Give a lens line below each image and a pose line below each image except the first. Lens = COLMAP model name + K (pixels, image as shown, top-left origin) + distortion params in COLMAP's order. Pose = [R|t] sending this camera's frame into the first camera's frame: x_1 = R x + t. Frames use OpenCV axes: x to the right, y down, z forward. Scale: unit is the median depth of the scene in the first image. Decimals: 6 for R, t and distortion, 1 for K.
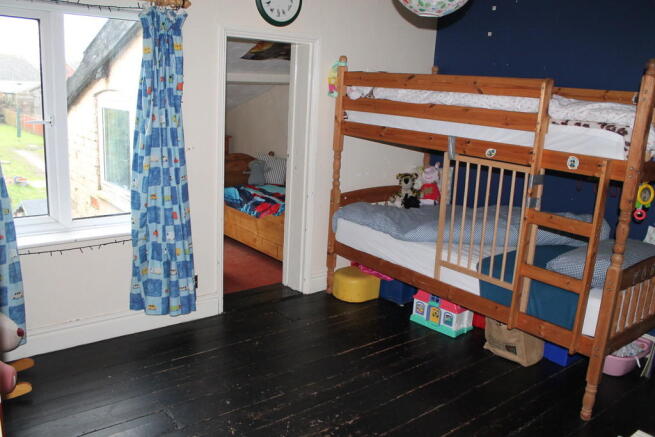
lens RADIAL K [[572.6, 0, 327.5], [0, 572.6, 218.5], [0, 0, 1]] dist [-0.082650, -0.002056]
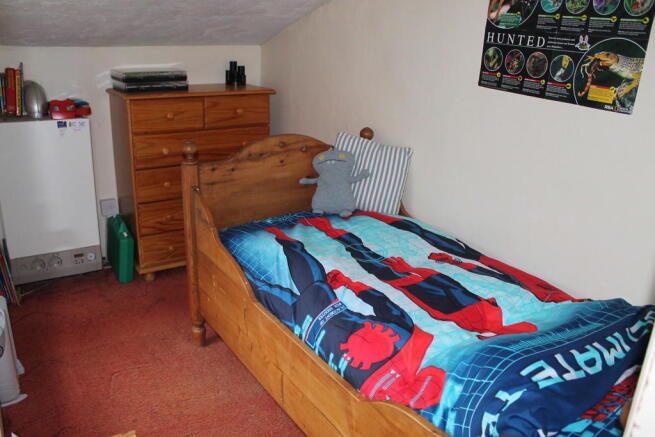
lens RADIAL K [[572.6, 0, 327.5], [0, 572.6, 218.5], [0, 0, 1]] dist [-0.082650, -0.002056]
pose [[0.995579, 0.021323, -0.091477, -0.103486], [-0.013103, 0.995897, 0.089537, -0.104400], [0.093011, -0.087942, 0.991774, 0.678422]]
